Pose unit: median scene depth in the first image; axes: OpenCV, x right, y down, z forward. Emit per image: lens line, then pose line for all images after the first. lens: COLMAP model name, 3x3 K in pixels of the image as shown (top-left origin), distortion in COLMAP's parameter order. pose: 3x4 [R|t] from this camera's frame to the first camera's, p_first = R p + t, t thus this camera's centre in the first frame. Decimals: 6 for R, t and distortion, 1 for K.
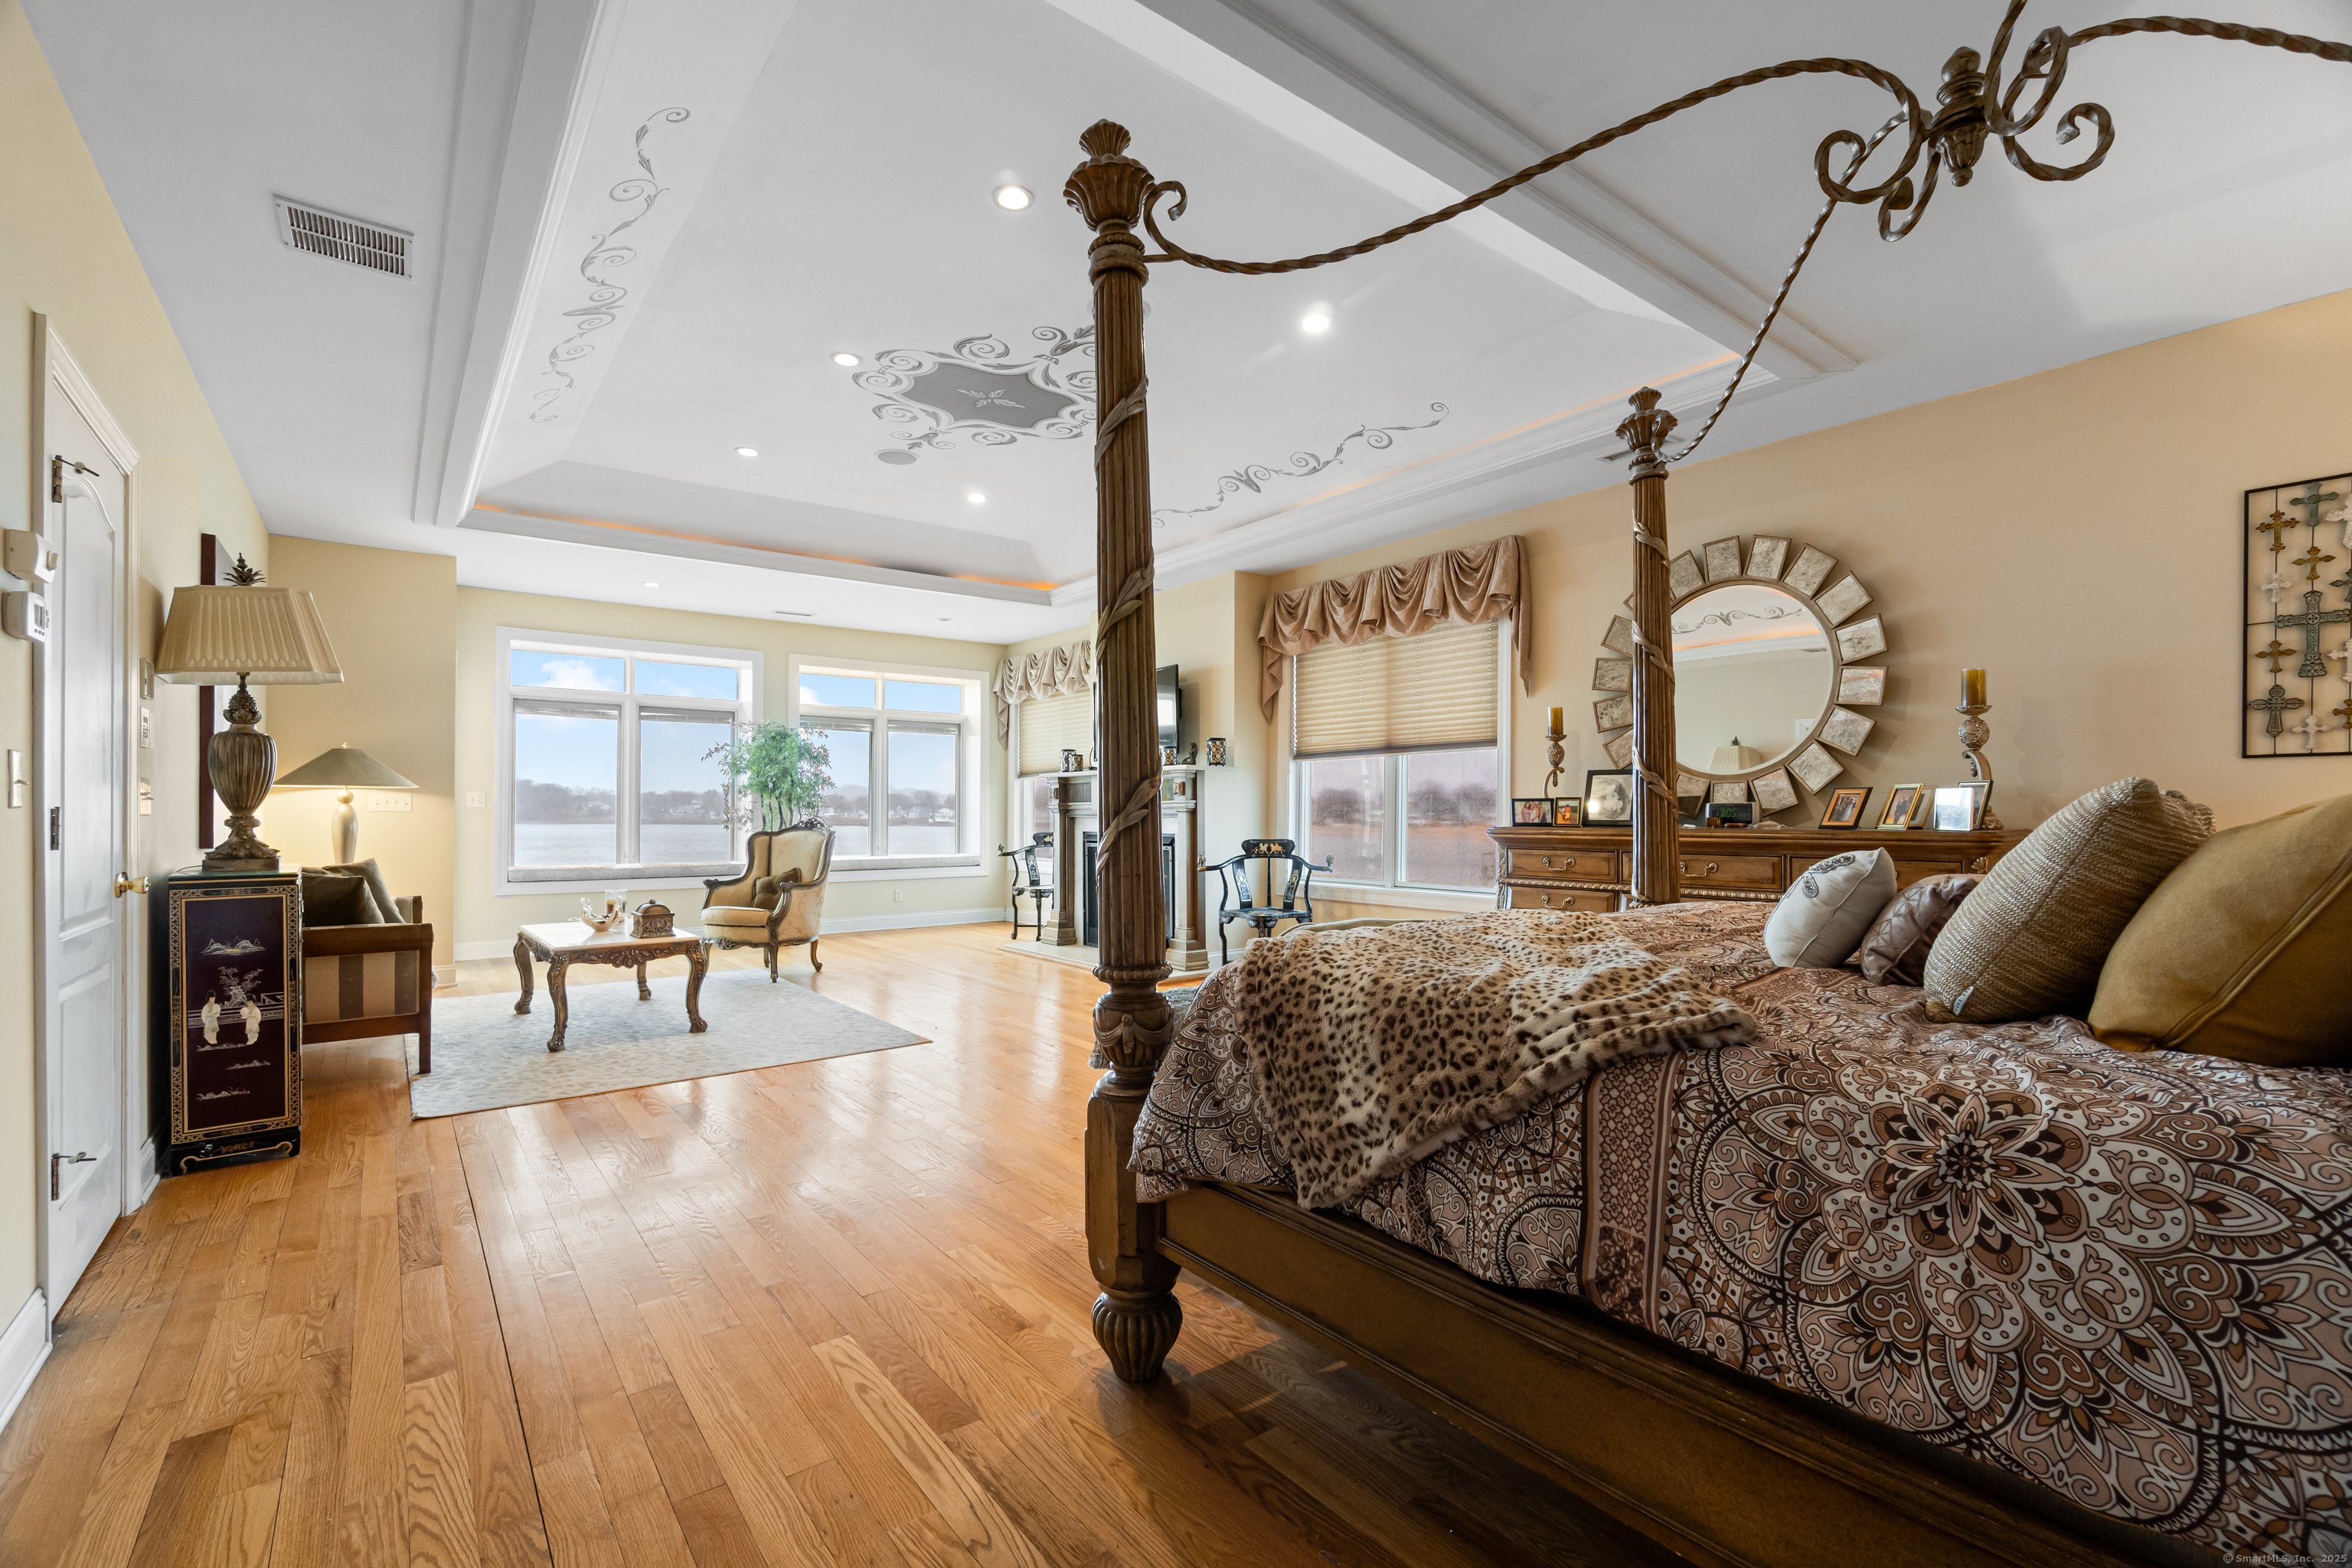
lens RADIAL K [[1014.7, 0, 1164.5], [0, 1014.7, 806.3], [0, 0, 1]] dist [-0.007531, 0.001215]
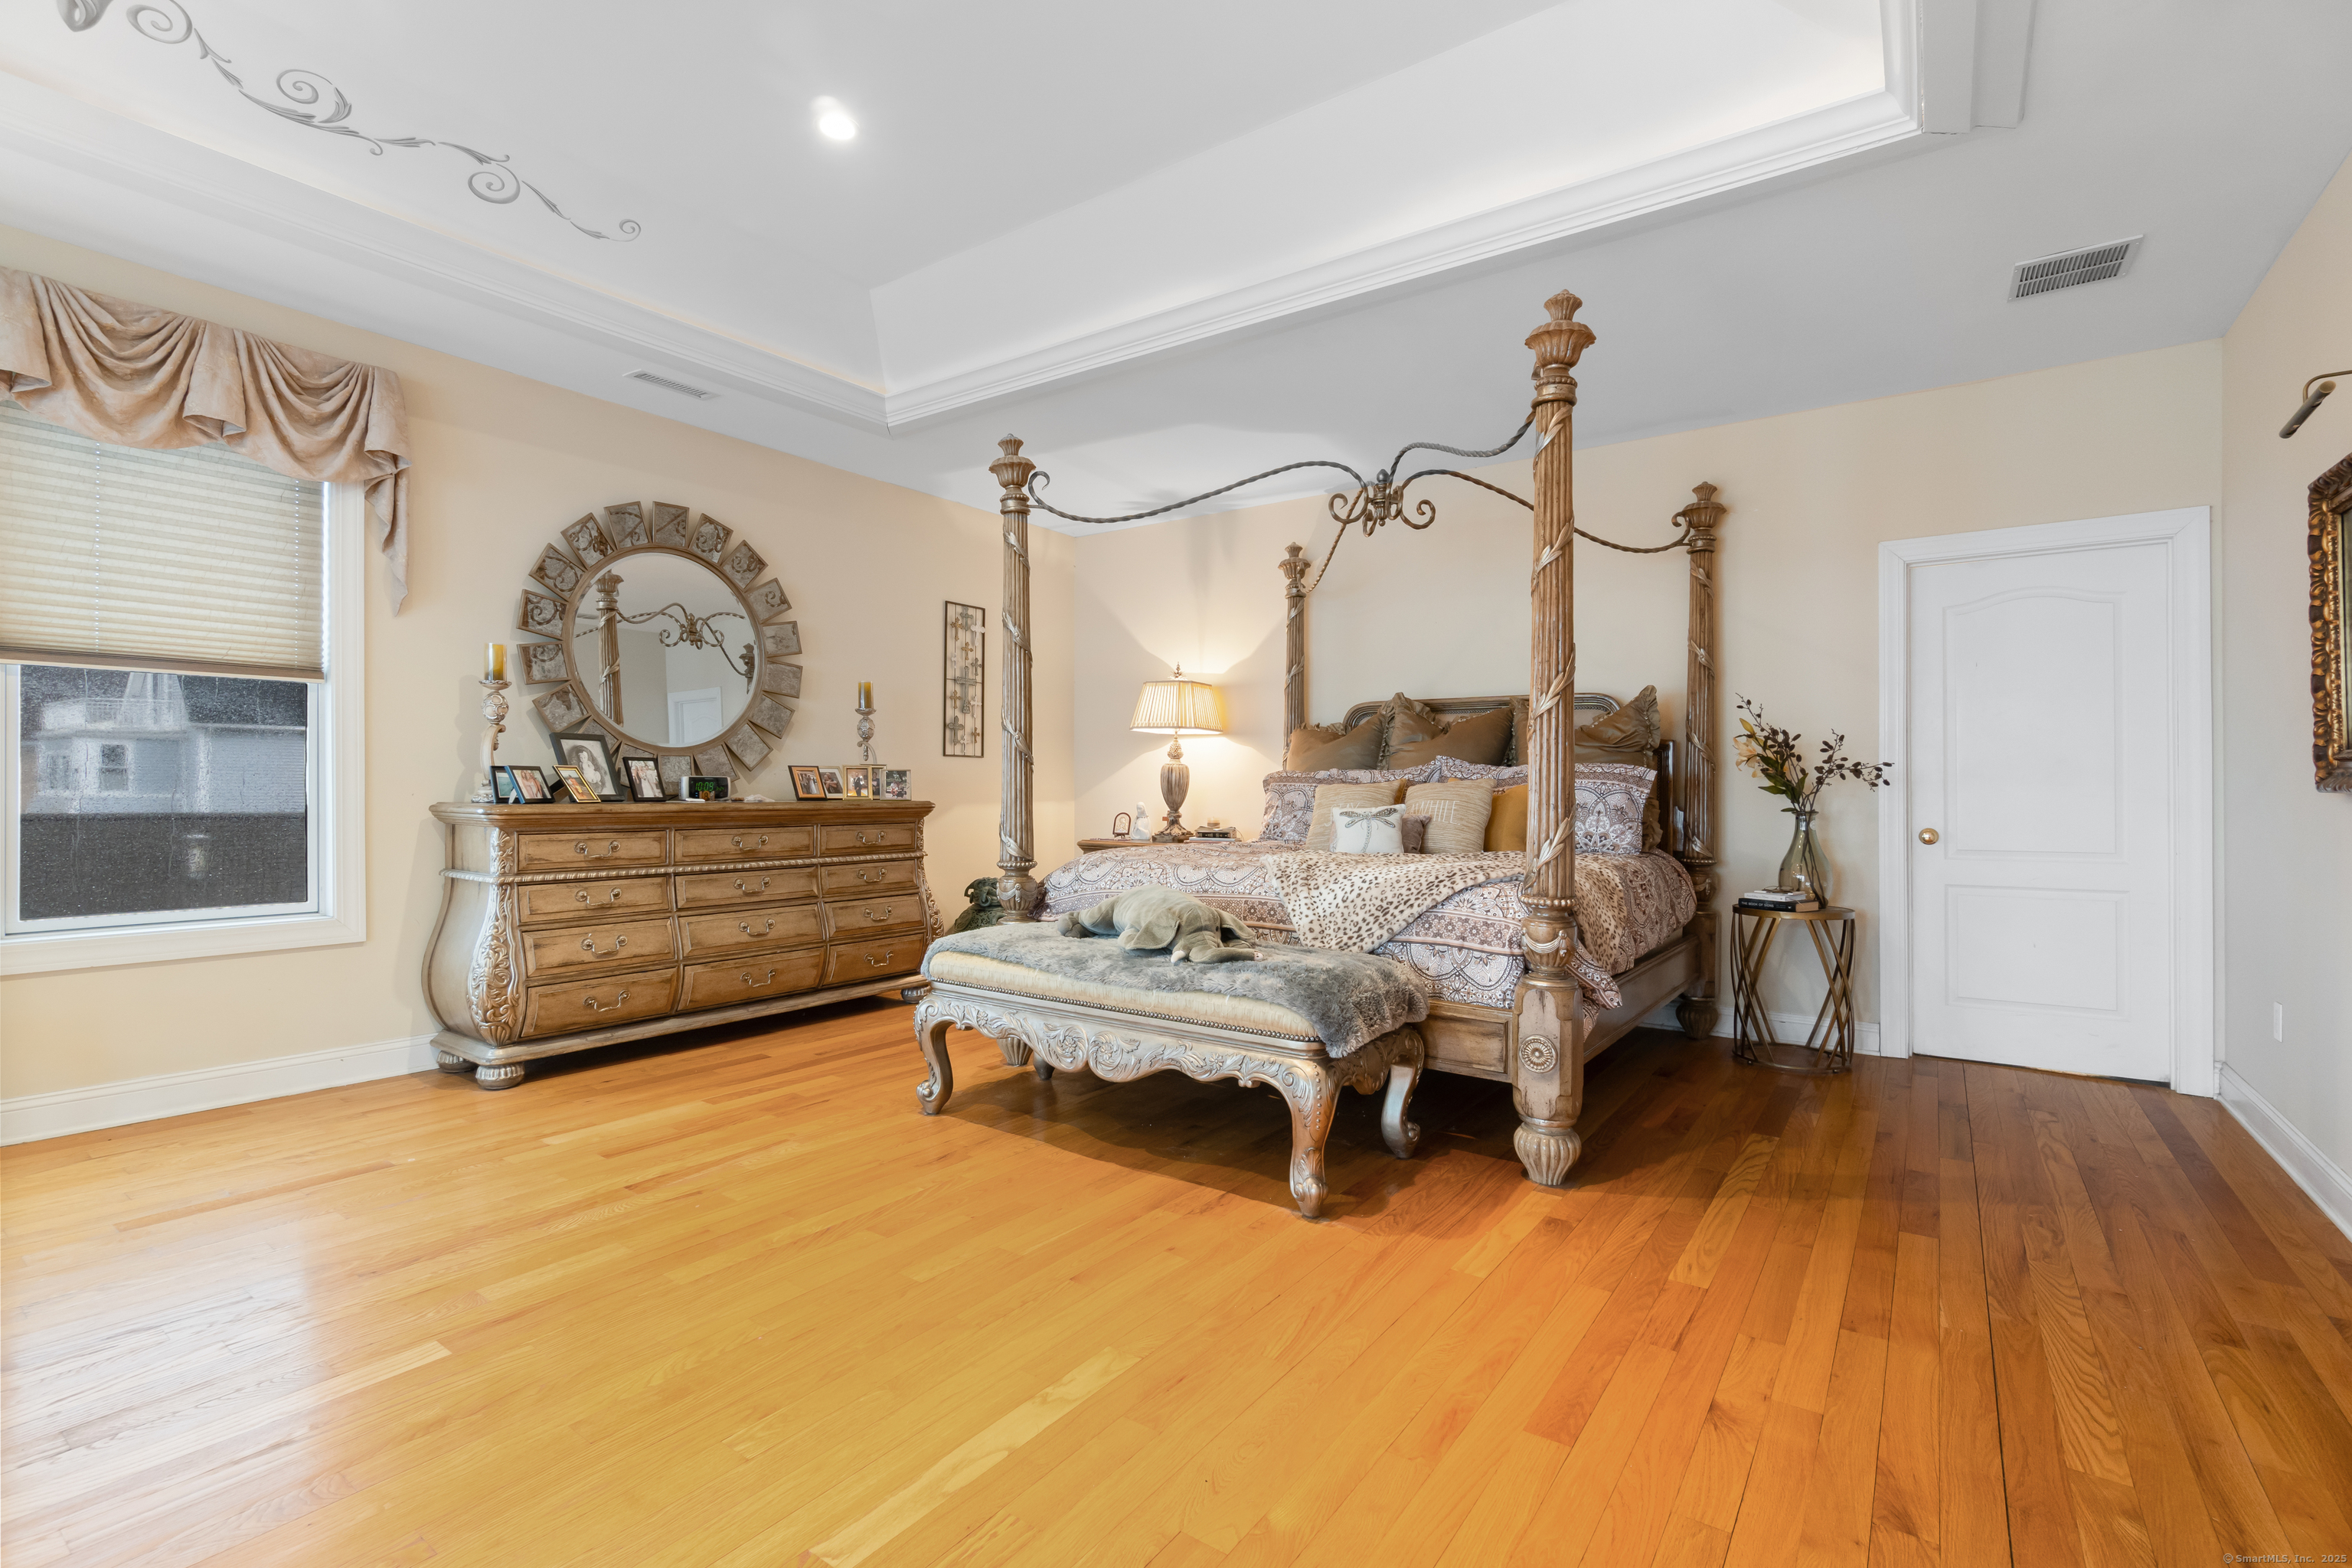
lens RADIAL K [[1069.3, 0, 1166.8], [0, 1069.3, 785.3], [0, 0, 1]] dist [0.000759, 0.000079]
pose [[-0.282772, 0.002731, 0.959183, -0.790462], [-0.009858, 0.999935, -0.005754, 0.008820], [-0.959136, -0.011082, -0.282727, 1.162523]]
